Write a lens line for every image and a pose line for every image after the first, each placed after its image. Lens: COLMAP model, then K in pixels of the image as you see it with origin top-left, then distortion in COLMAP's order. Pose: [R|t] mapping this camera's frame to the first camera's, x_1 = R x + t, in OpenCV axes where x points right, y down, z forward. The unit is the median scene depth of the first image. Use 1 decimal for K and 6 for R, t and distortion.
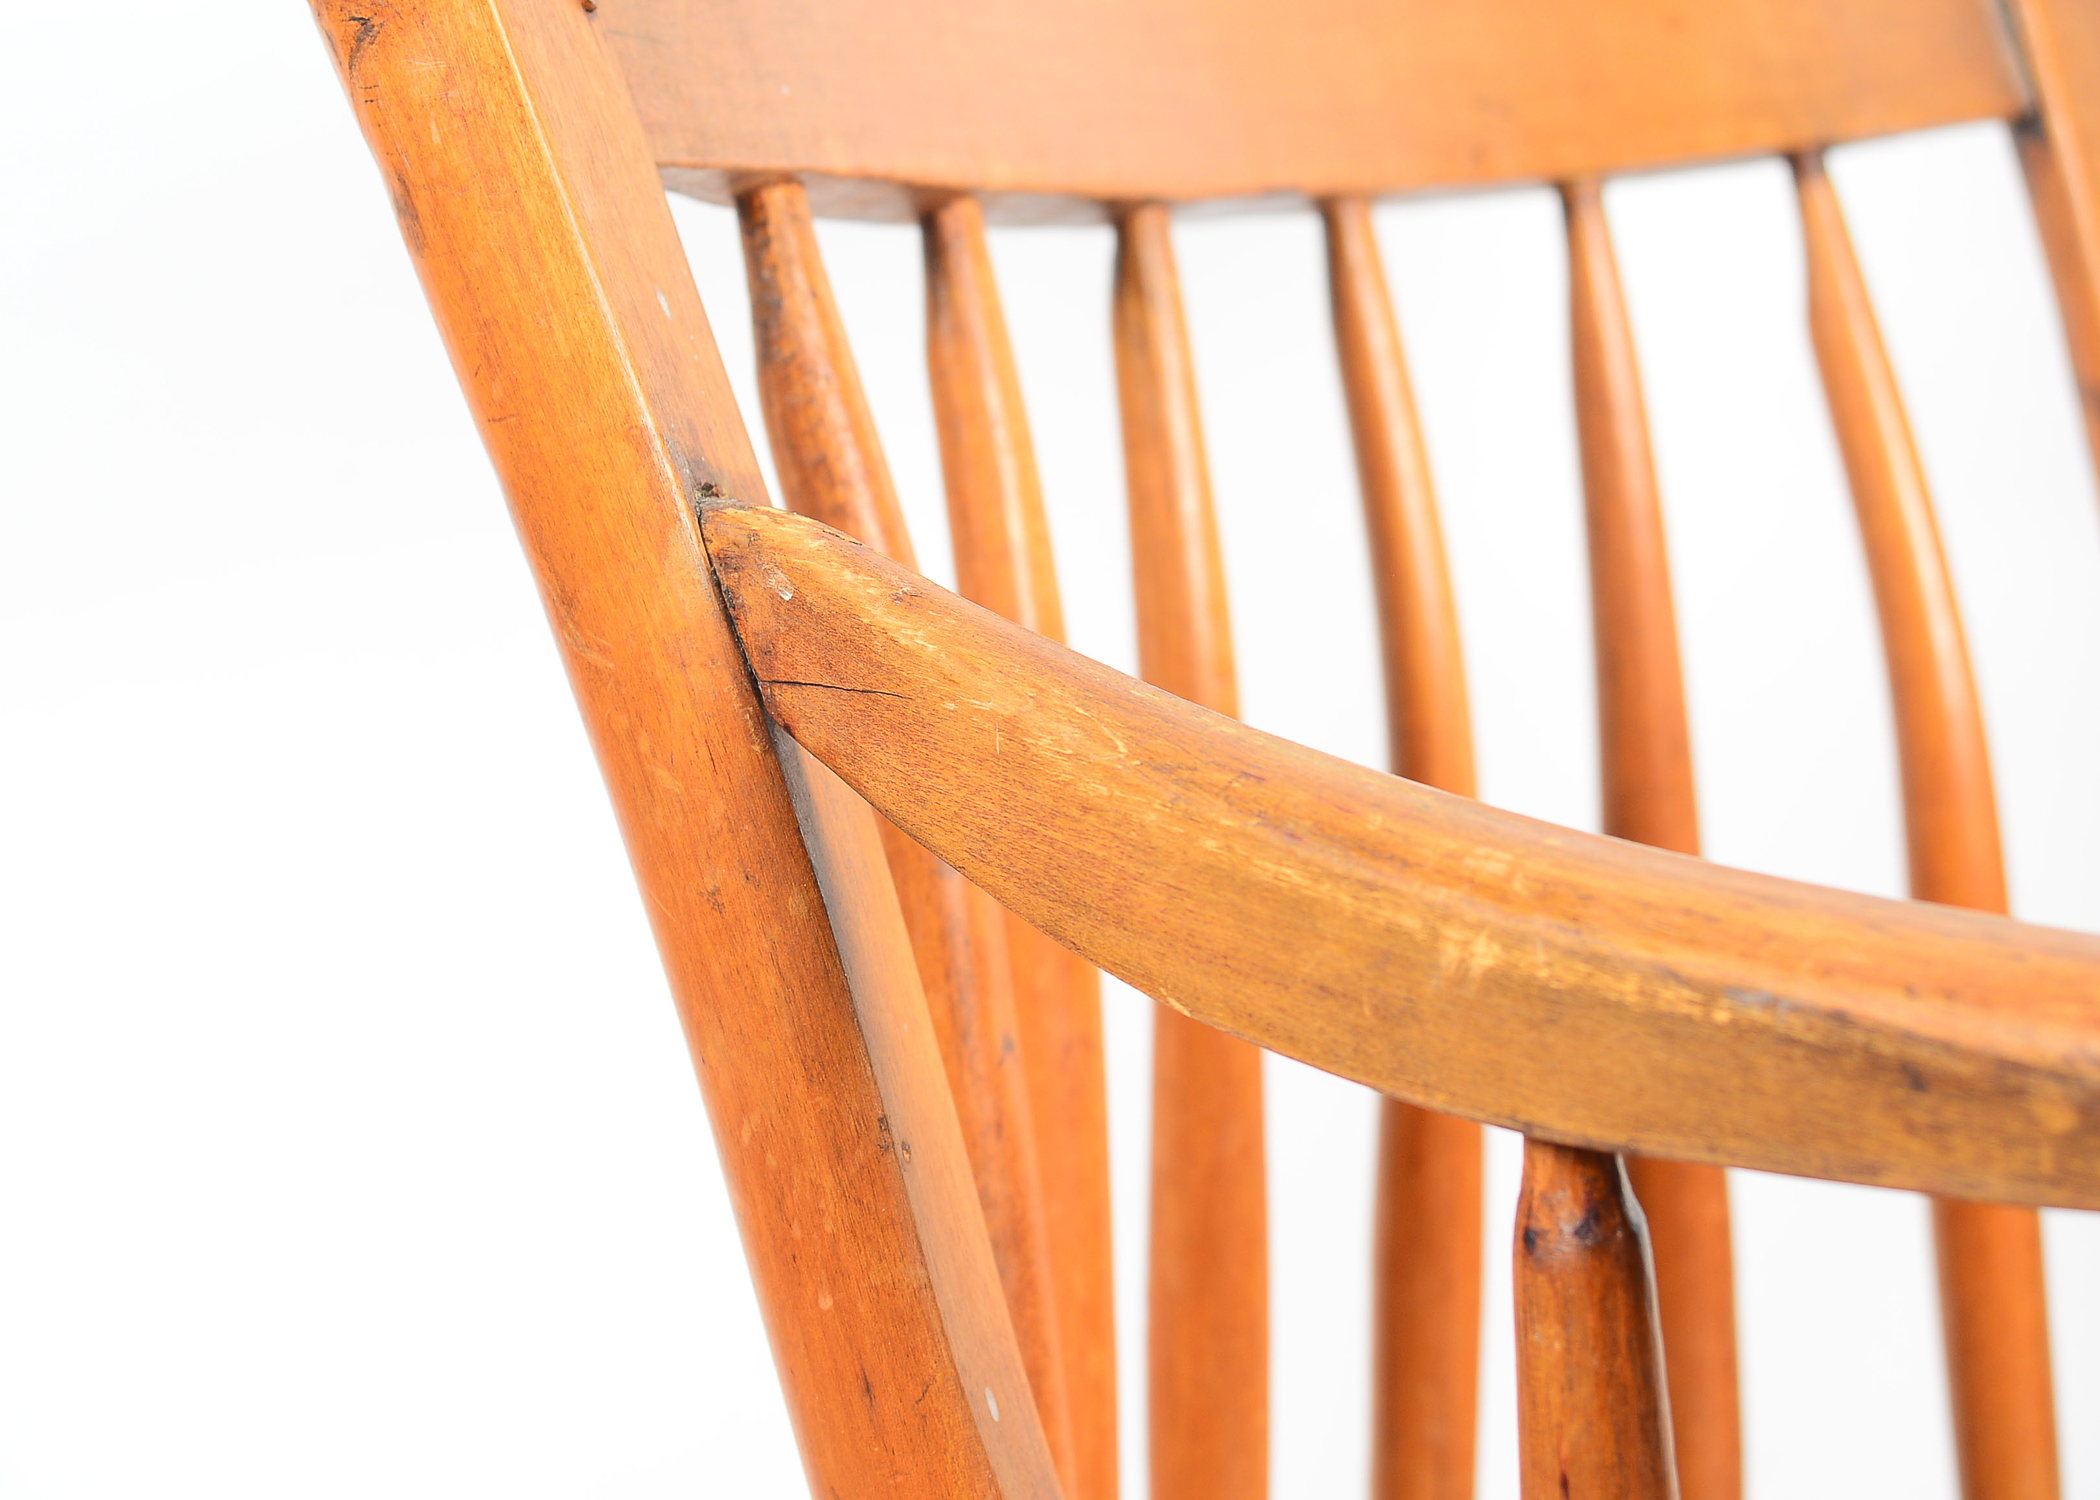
lens RADIAL K [[5522.2, 0, 1047.0], [0, 5522.2, 688.9], [0, 0, 1]] dist [0.043152, -0.208805]
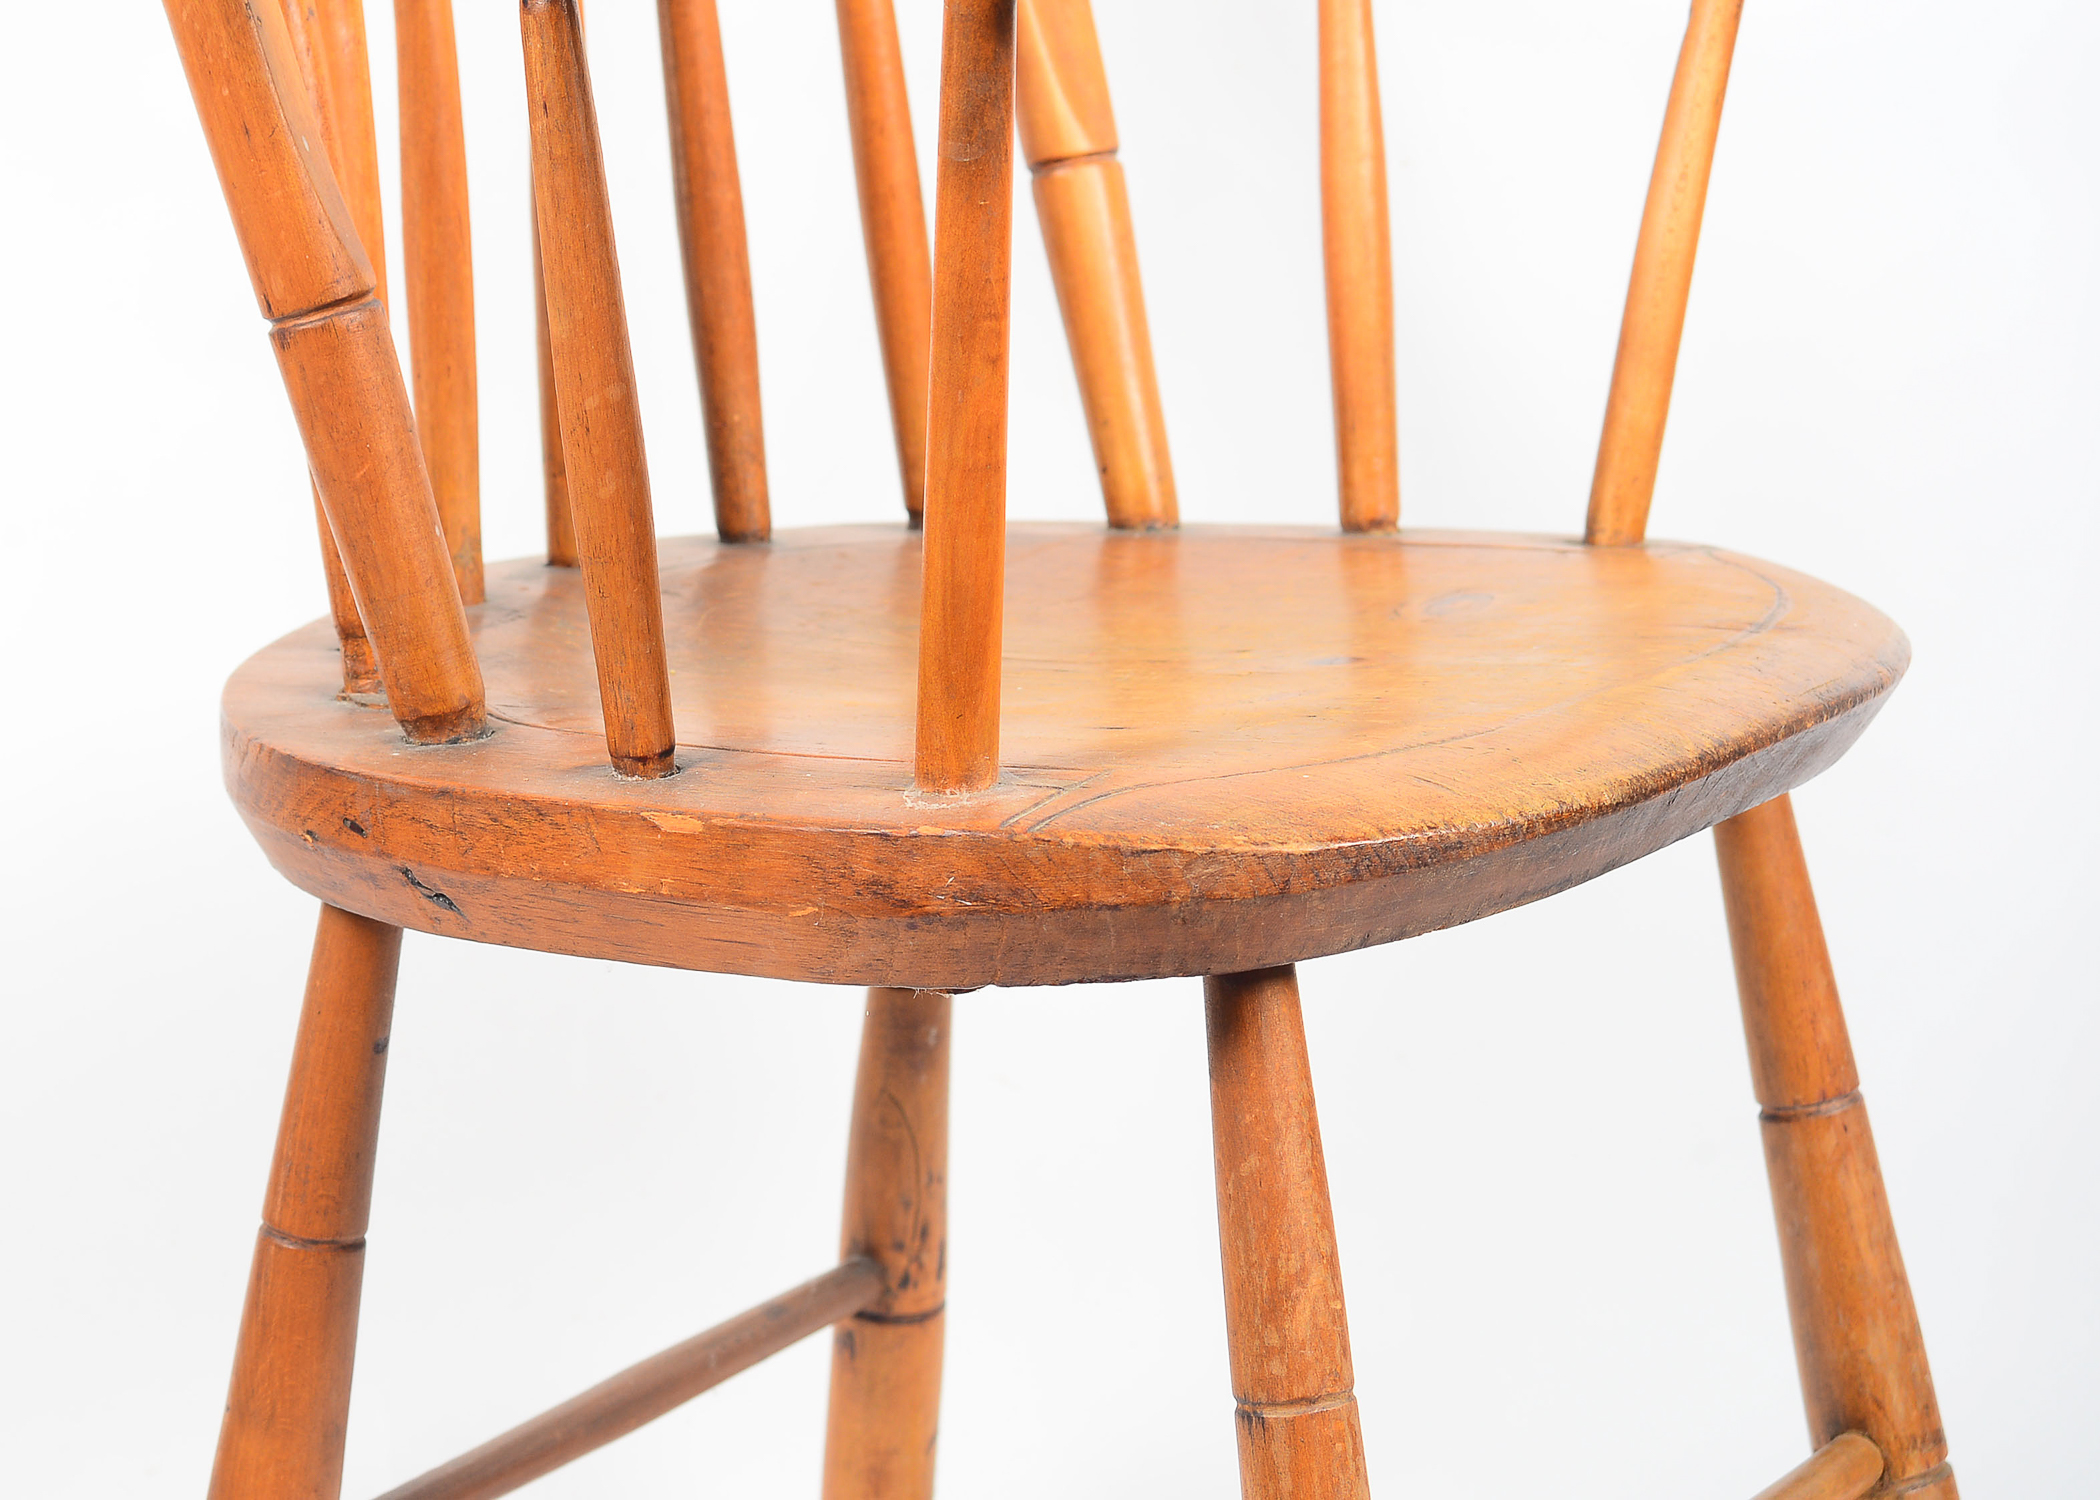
lens RADIAL K [[5522.2, 0, 1047.0], [0, 5522.2, 688.9], [0, 0, 1]] dist [0.043152, -0.208805]
pose [[0.993321, -0.047901, 0.104974, 0.041576], [0.041636, 0.997264, 0.061084, 0.226369], [-0.107613, -0.056305, 0.992597, -1.210772]]
